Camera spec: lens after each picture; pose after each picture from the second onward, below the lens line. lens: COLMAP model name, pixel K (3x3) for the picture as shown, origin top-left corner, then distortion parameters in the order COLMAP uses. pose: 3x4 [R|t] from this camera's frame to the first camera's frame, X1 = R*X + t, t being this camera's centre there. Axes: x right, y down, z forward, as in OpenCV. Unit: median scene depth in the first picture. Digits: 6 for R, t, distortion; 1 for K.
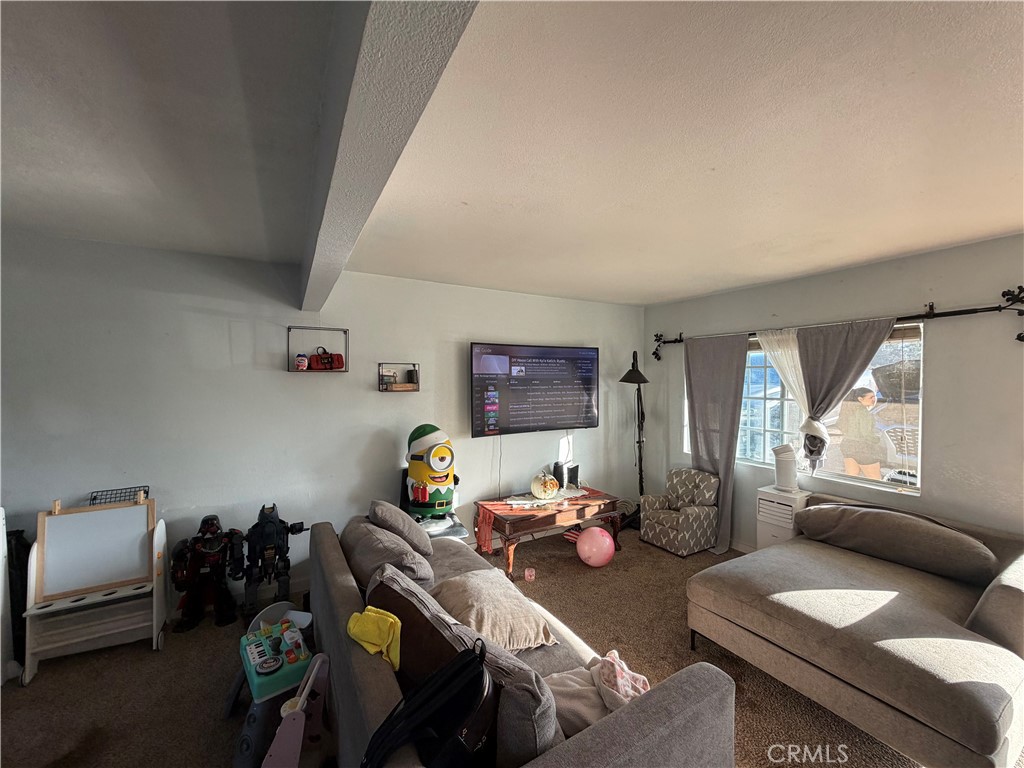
lens RADIAL K [[407.0, 0, 511.7], [0, 407.0, 385.9], [0, 0, 1]] dist [-0.000361, 0.000040]
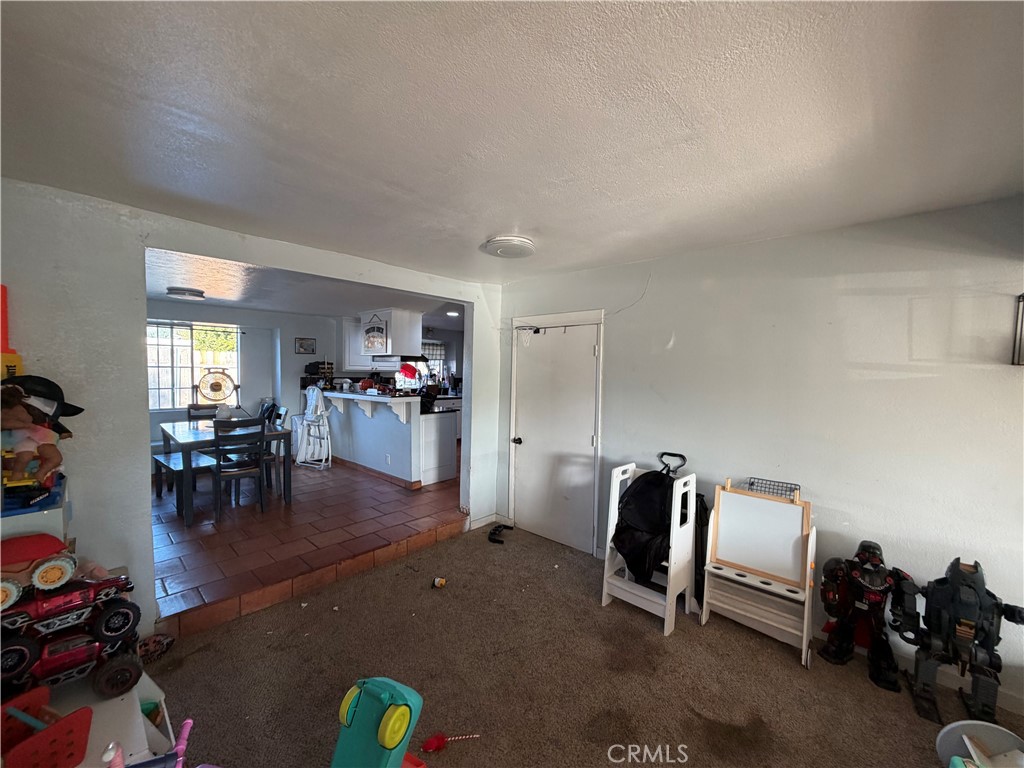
lens RADIAL K [[407.0, 0, 511.7], [0, 407.0, 385.9], [0, 0, 1]] dist [-0.000361, 0.000040]
pose [[0.312862, 0.049066, -0.948530, -0.215495], [-0.035988, 0.998560, 0.039784, 0.000901], [0.949116, 0.021689, 0.314178, 0.058550]]
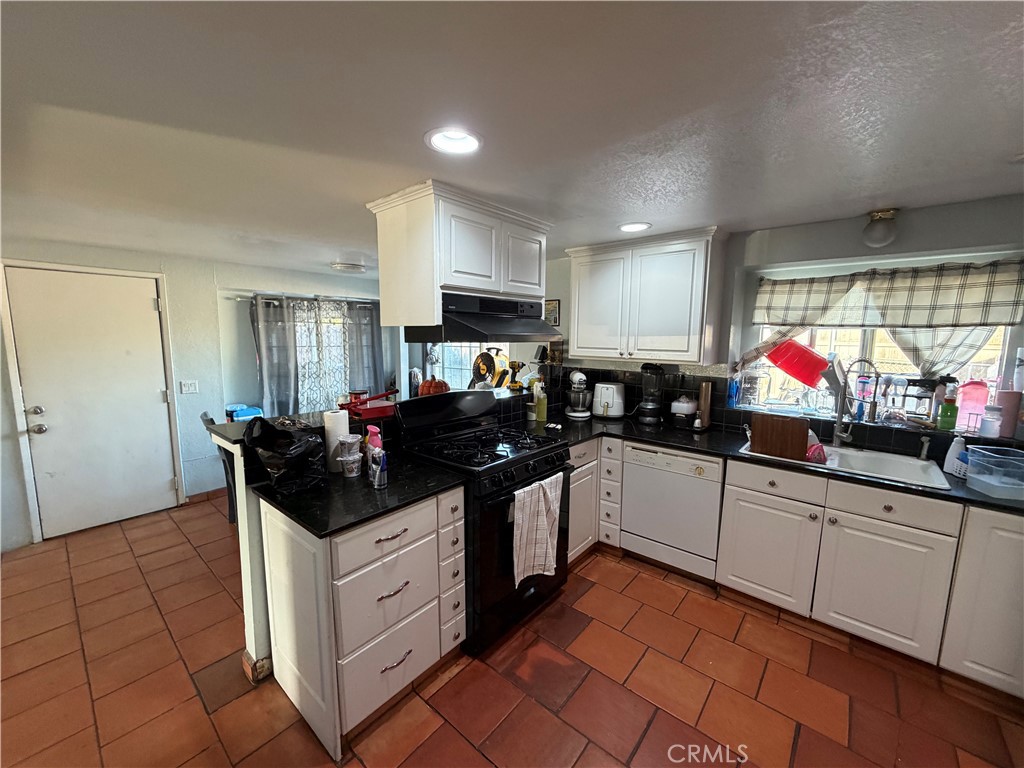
lens RADIAL K [[407.0, 0, 511.7], [0, 407.0, 385.9], [0, 0, 1]] dist [-0.000361, 0.000040]
pose [[-0.934680, 0.036173, -0.353645, -0.437765], [-0.015065, 0.989885, 0.141067, -0.003234], [0.355170, 0.137180, -0.924681, 0.156029]]
